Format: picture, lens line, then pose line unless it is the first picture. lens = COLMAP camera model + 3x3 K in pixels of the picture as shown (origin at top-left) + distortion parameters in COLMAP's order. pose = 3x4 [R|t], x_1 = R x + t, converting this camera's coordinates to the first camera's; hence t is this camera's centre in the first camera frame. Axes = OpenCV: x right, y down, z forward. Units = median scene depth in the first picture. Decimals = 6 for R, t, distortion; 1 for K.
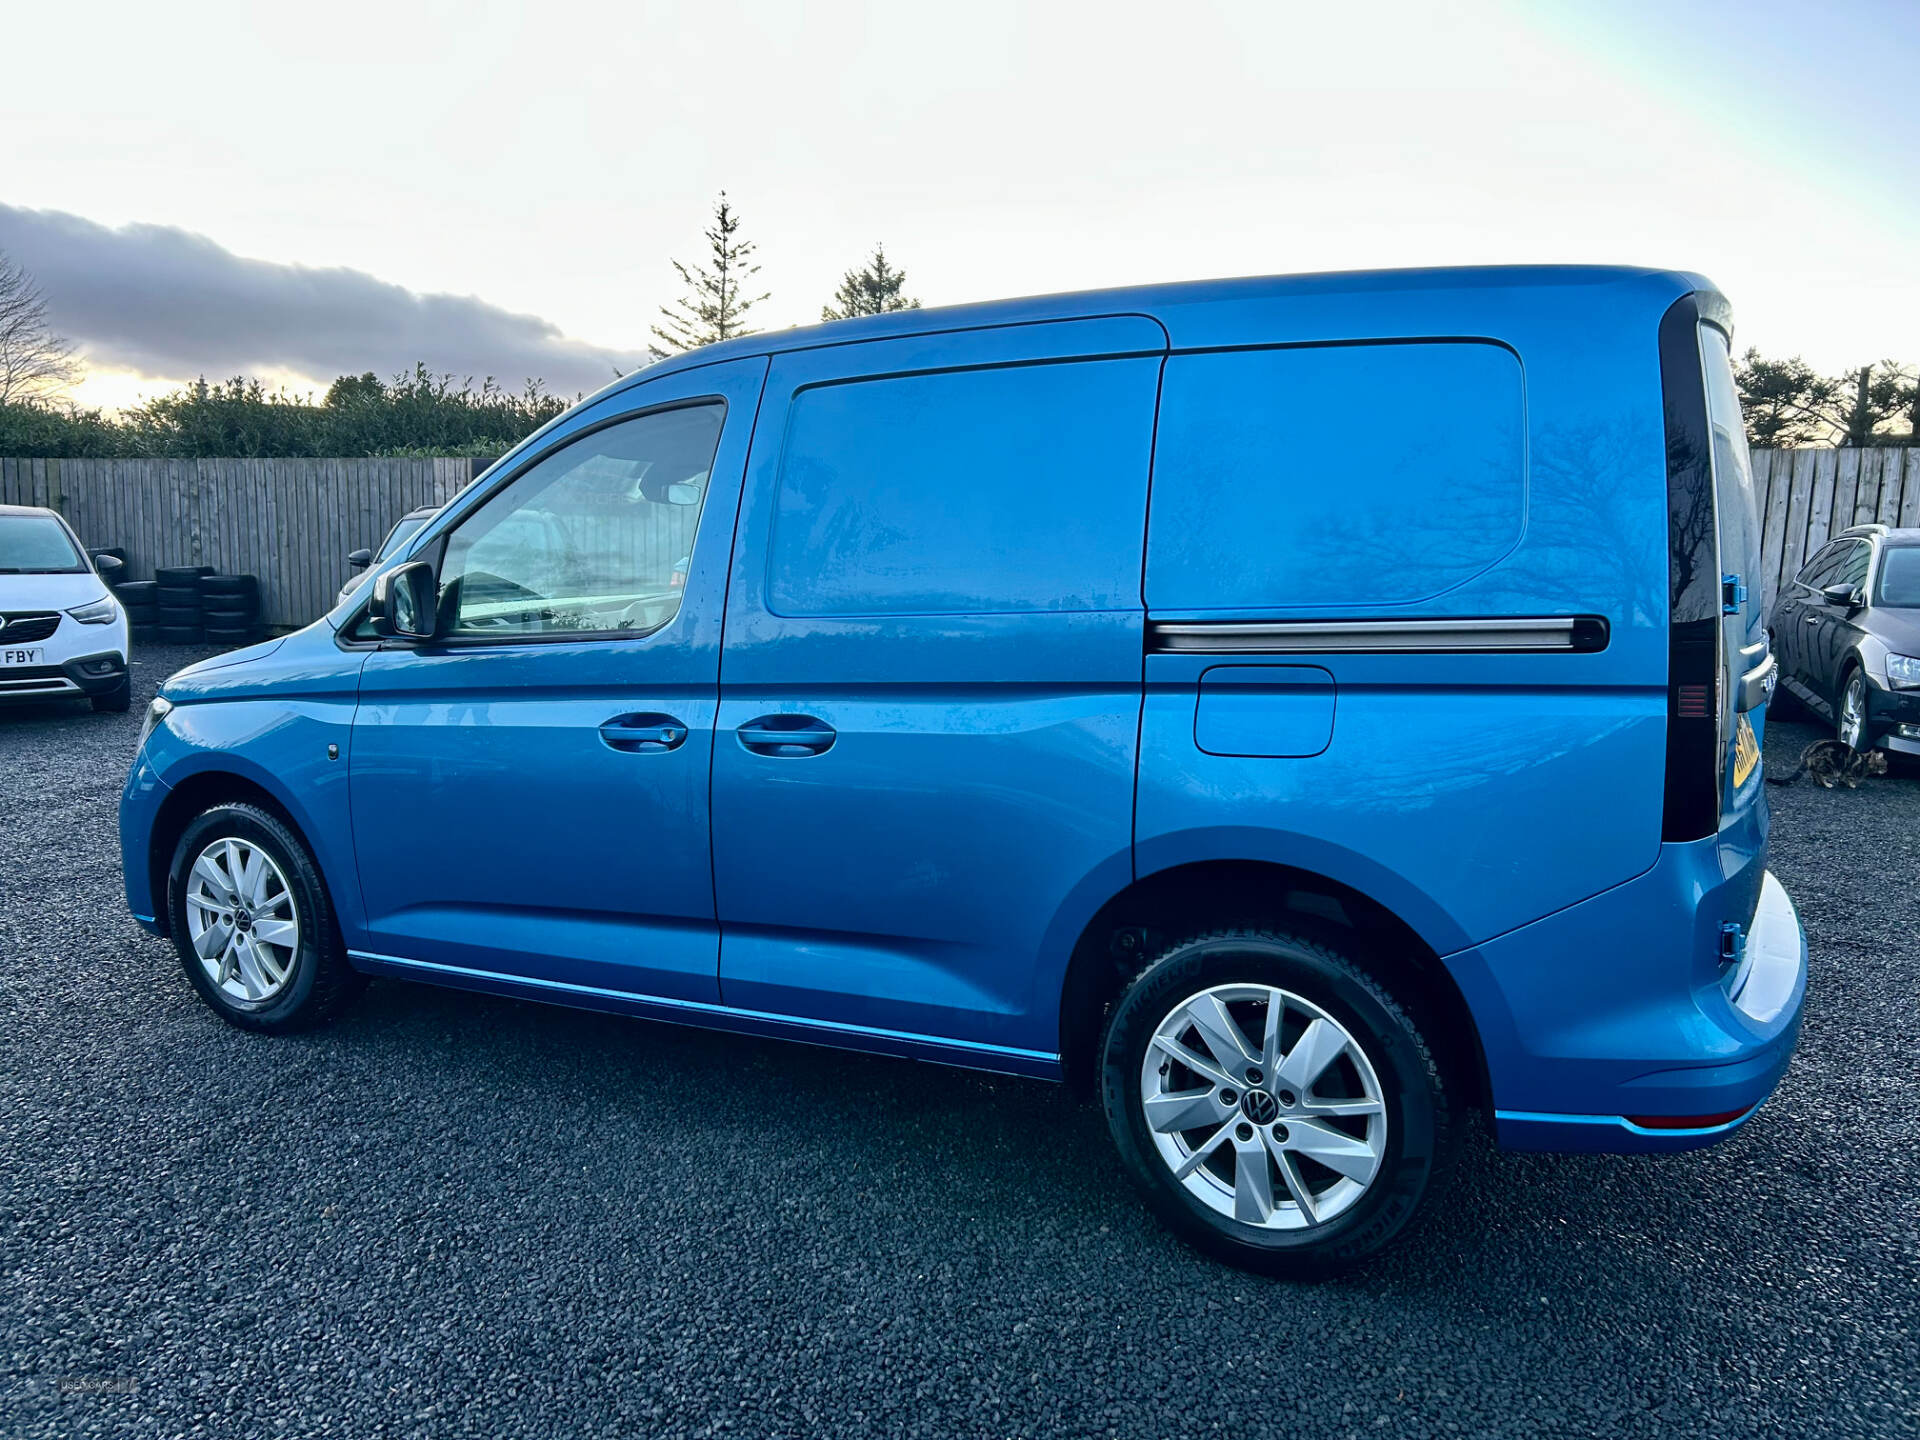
lens RADIAL K [[1395.7, 0, 945.4], [0, 1395.7, 605.4], [0, 0, 1]] dist [0.020218, -0.009016]
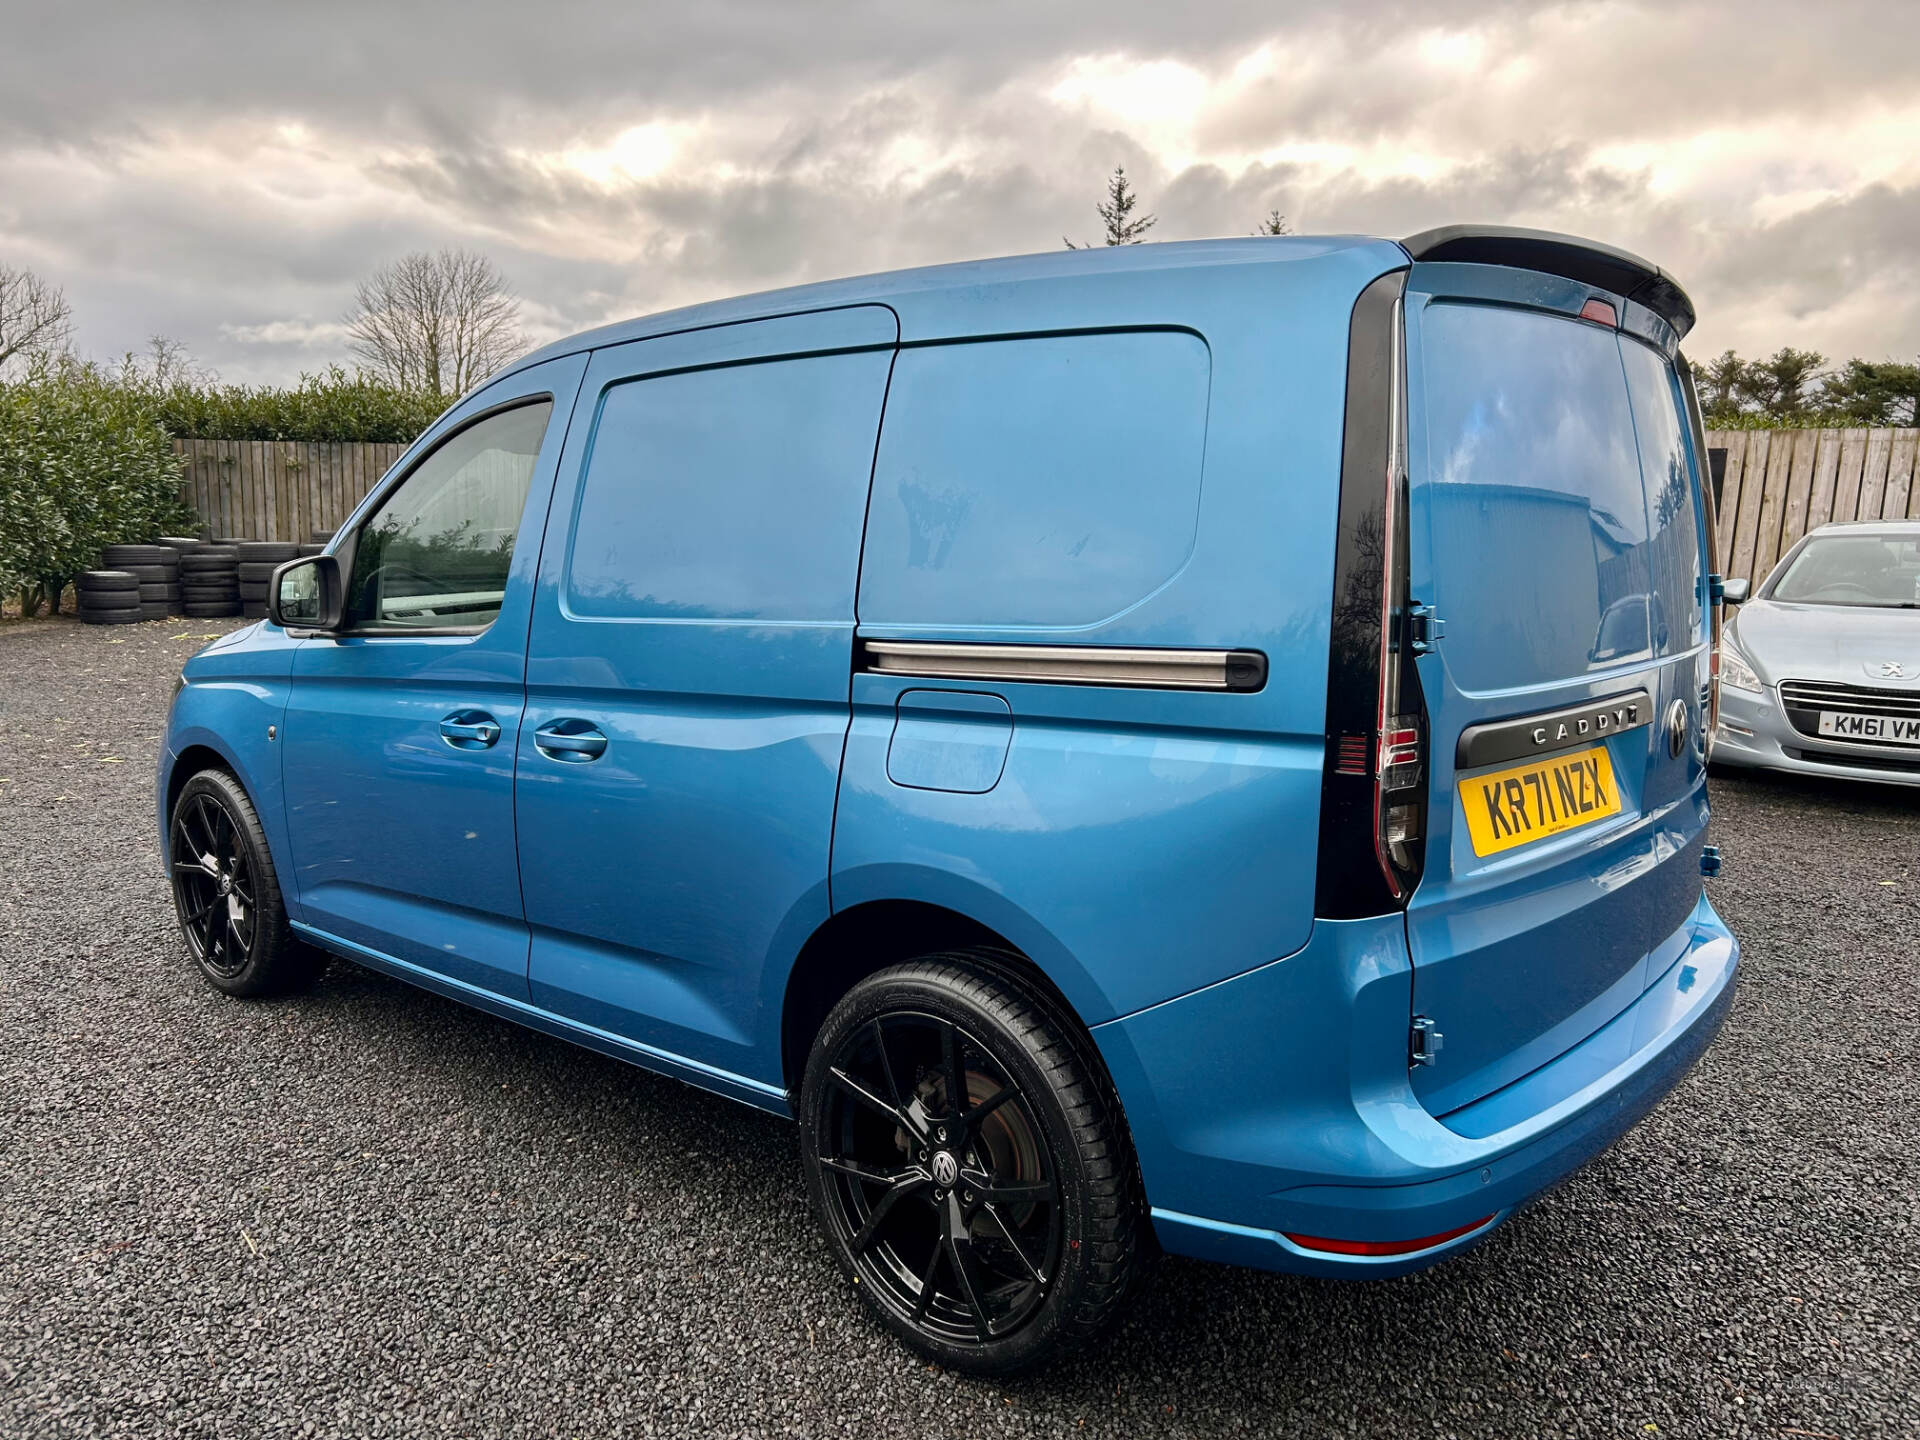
lens RADIAL K [[1395.7, 0, 945.4], [0, 1395.7, 605.4], [0, 0, 1]] dist [0.020218, -0.009016]
pose [[0.978116, 0.022864, -0.206801, 0.392561], [-0.020006, 0.999673, 0.015900, -0.025644], [0.207097, -0.011415, 0.978254, 0.104839]]
